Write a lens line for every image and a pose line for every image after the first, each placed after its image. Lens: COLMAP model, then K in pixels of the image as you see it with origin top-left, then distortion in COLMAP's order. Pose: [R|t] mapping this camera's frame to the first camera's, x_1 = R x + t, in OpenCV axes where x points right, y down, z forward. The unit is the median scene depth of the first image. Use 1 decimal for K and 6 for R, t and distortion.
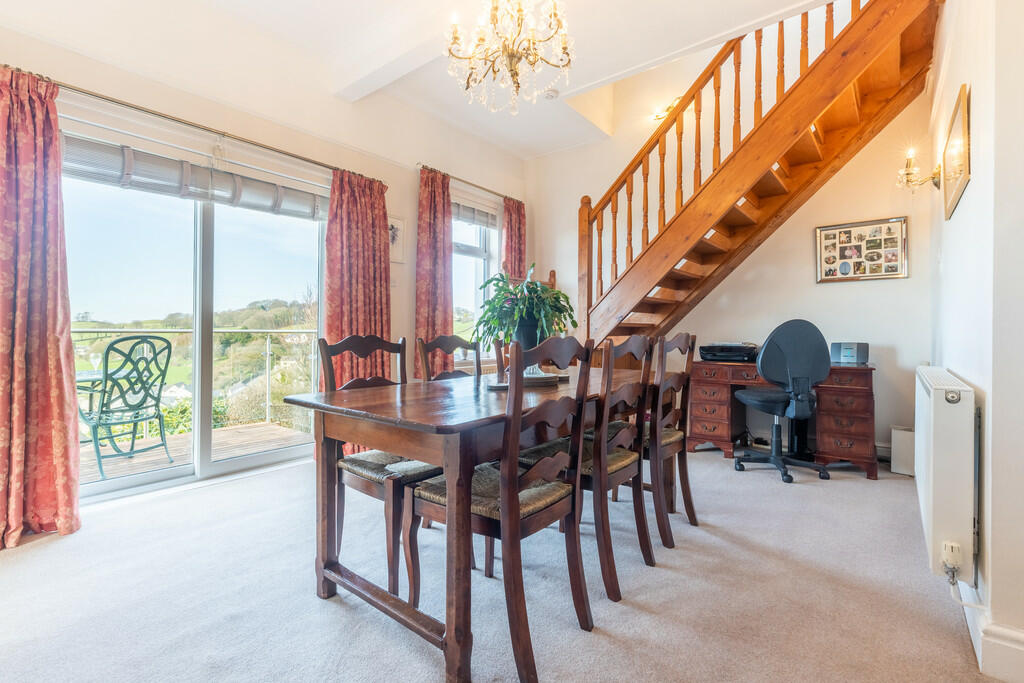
lens RADIAL K [[464.2, 0, 517.9], [0, 464.2, 324.1], [0, 0, 1]] dist [0.001967, 0.000739]
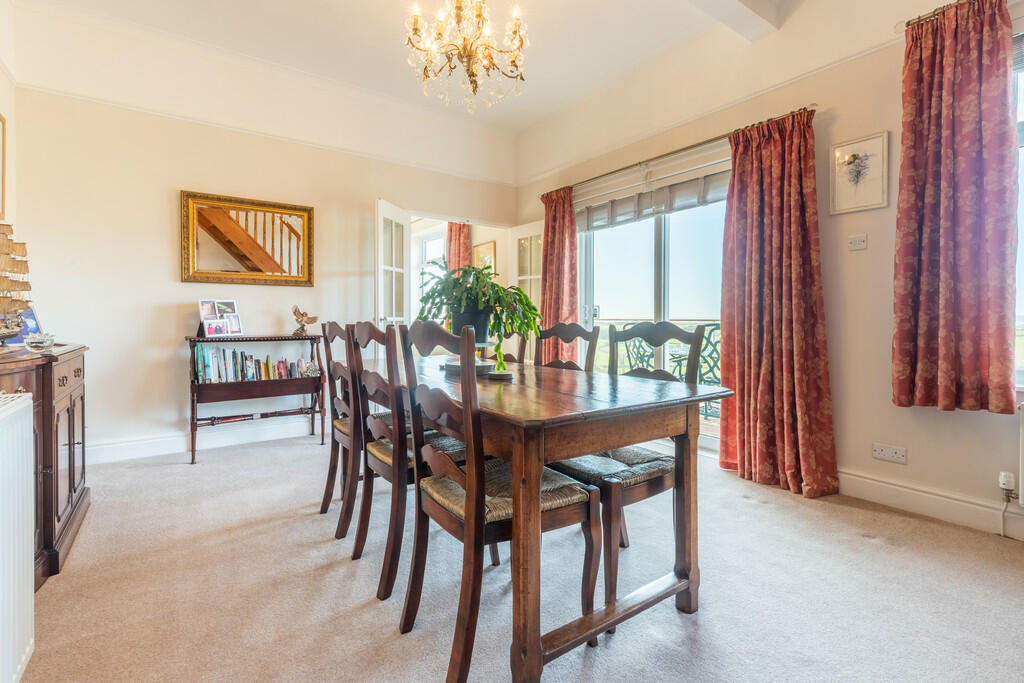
lens RADIAL K [[464.2, 0, 517.9], [0, 464.2, 324.1], [0, 0, 1]] dist [0.001967, 0.000739]
pose [[-0.250922, 0.001838, -0.968006, 0.541605], [0.015880, 0.999871, -0.002217, 0.019591], [0.967877, -0.015928, -0.250919, 0.796305]]
